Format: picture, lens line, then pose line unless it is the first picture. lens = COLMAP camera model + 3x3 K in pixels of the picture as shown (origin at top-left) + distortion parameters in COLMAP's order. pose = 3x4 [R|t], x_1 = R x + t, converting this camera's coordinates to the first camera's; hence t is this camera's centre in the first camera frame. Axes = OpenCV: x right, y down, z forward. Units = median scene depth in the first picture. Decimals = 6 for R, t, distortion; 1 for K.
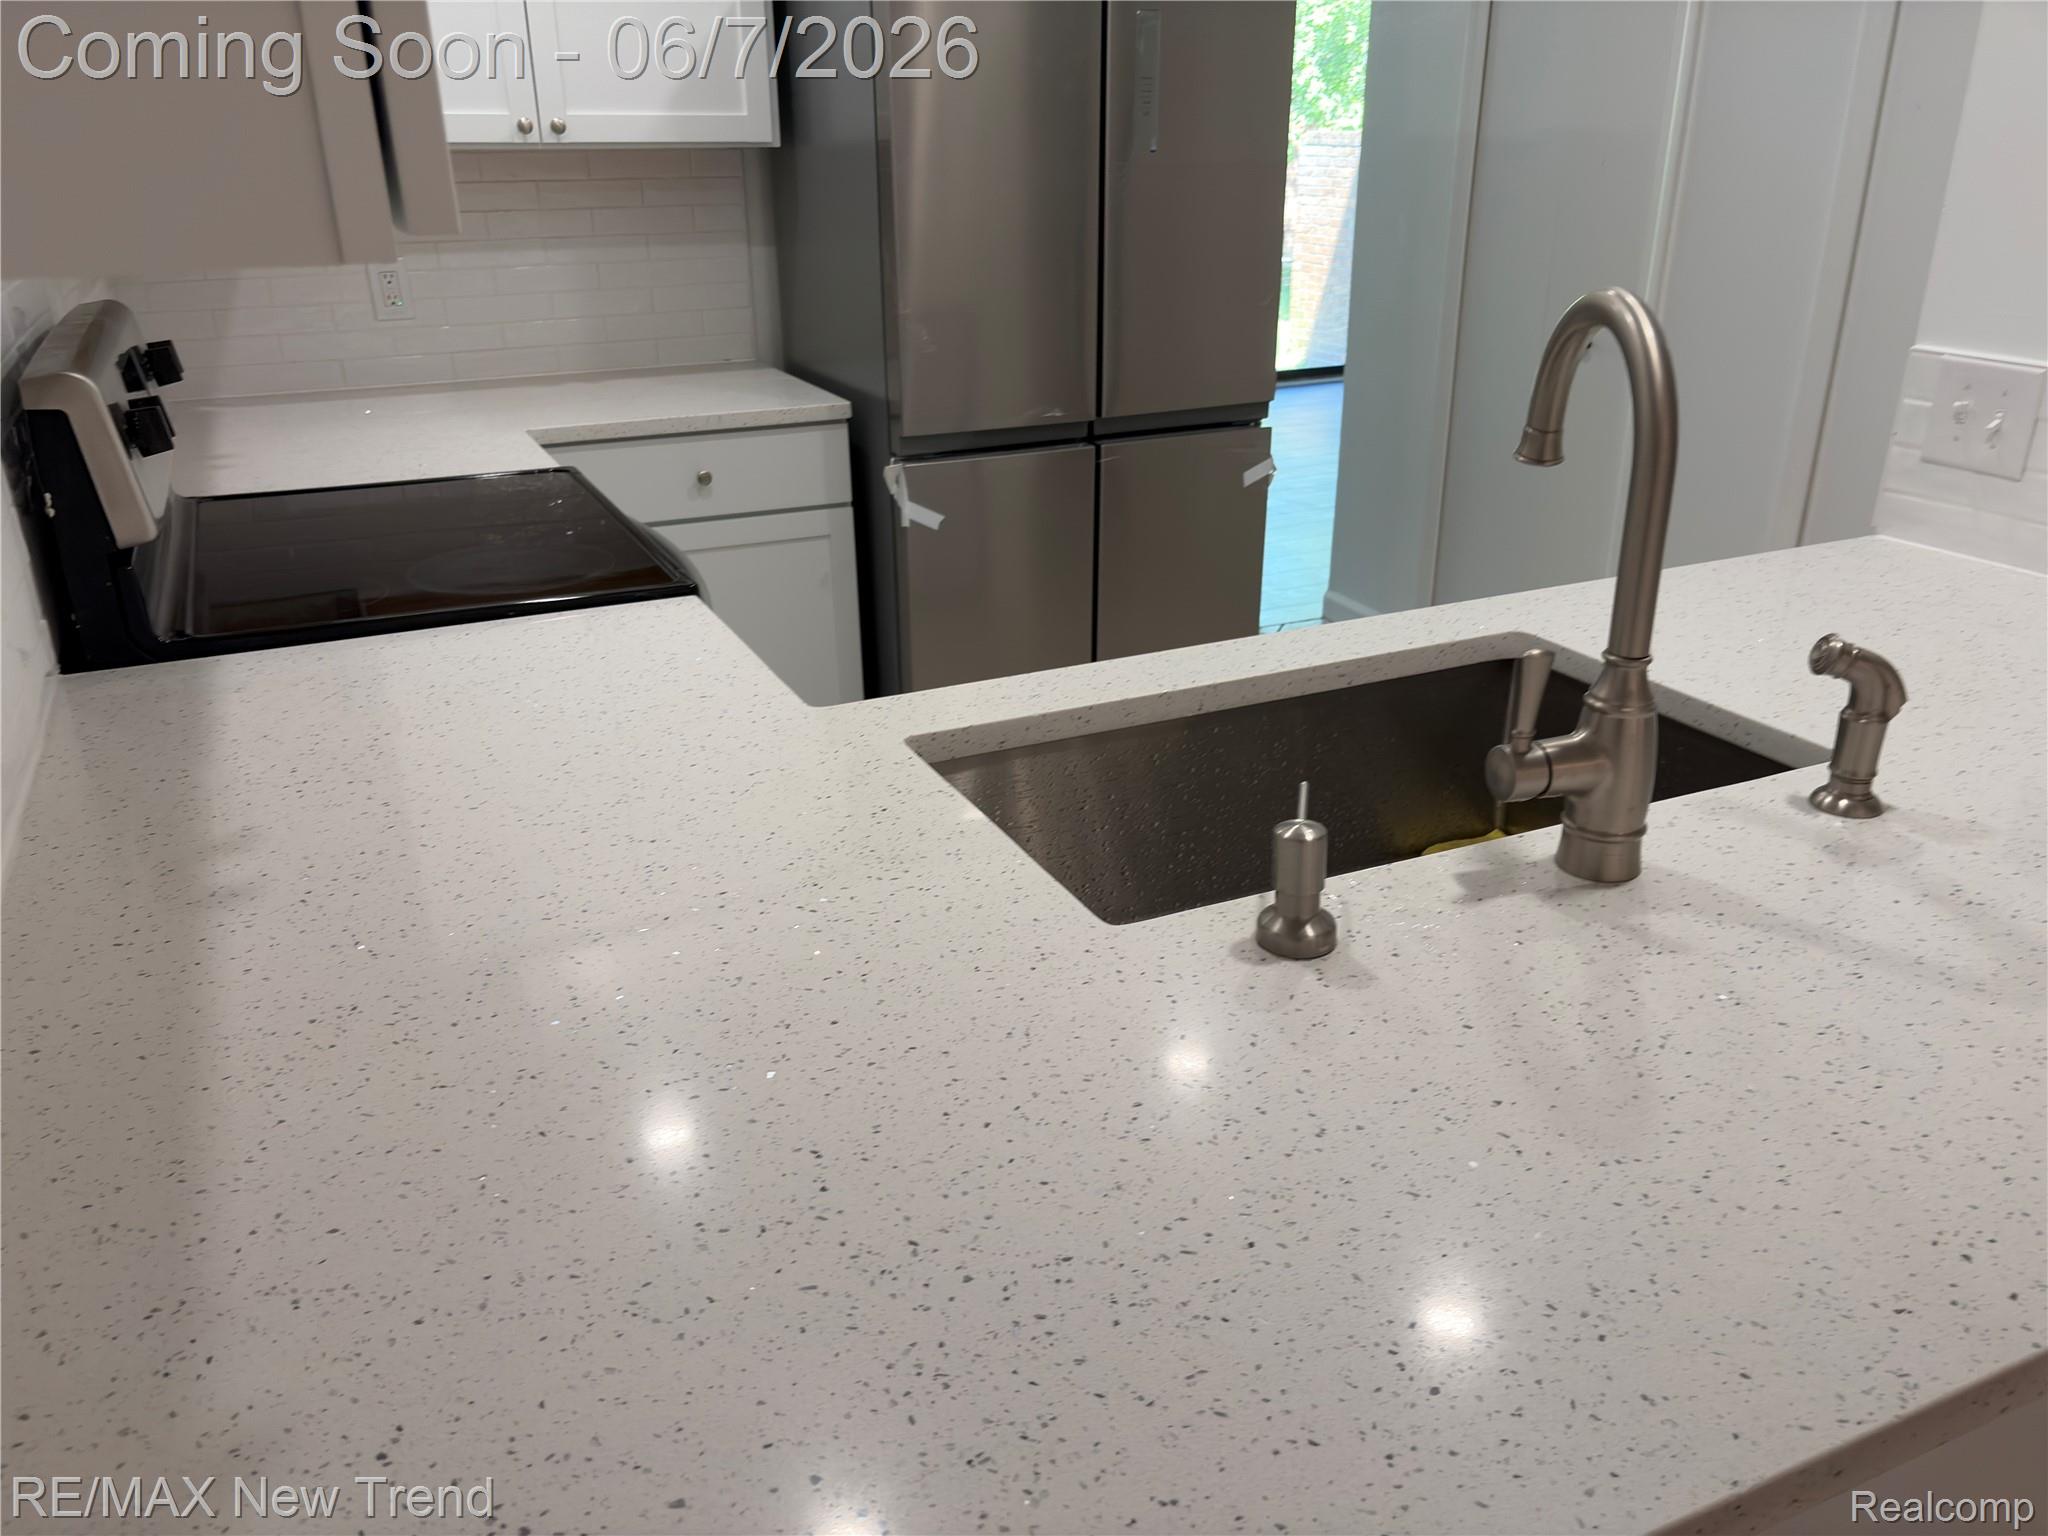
lens RADIAL K [[1573.5, 0, 997.3], [0, 1573.5, 738.5], [0, 0, 1]] dist [0.052202, -0.119631]
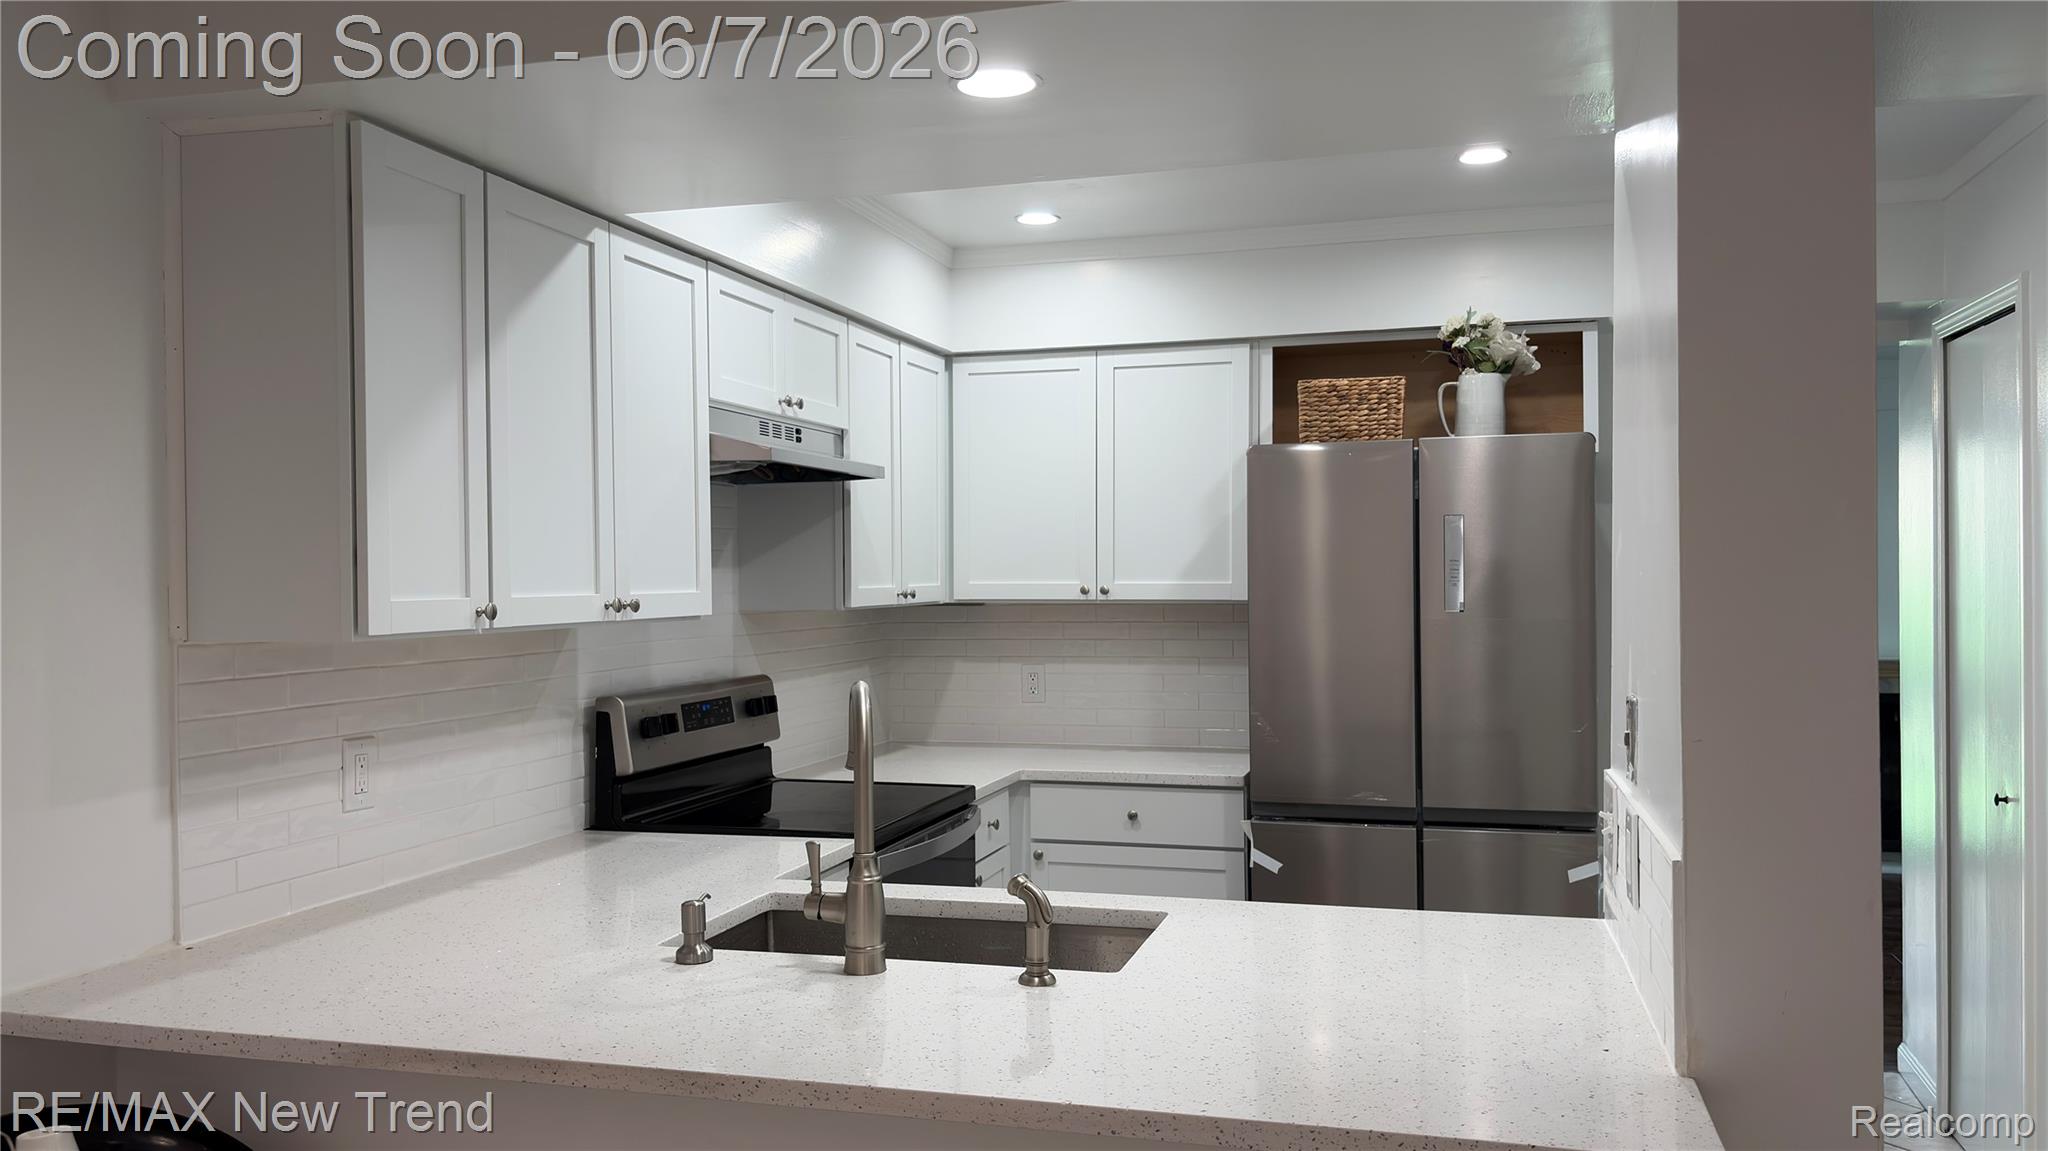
lens RADIAL K [[1537.2, 0, 1024.0], [0, 1537.2, 575.5], [0, 0, 1]] dist [0.045993, -0.001164]
pose [[0.759348, 0.004279, -0.650671, 1.011425], [-0.235109, 0.934224, -0.268234, 0.050302], [0.606725, 0.356661, 0.710407, -0.231153]]
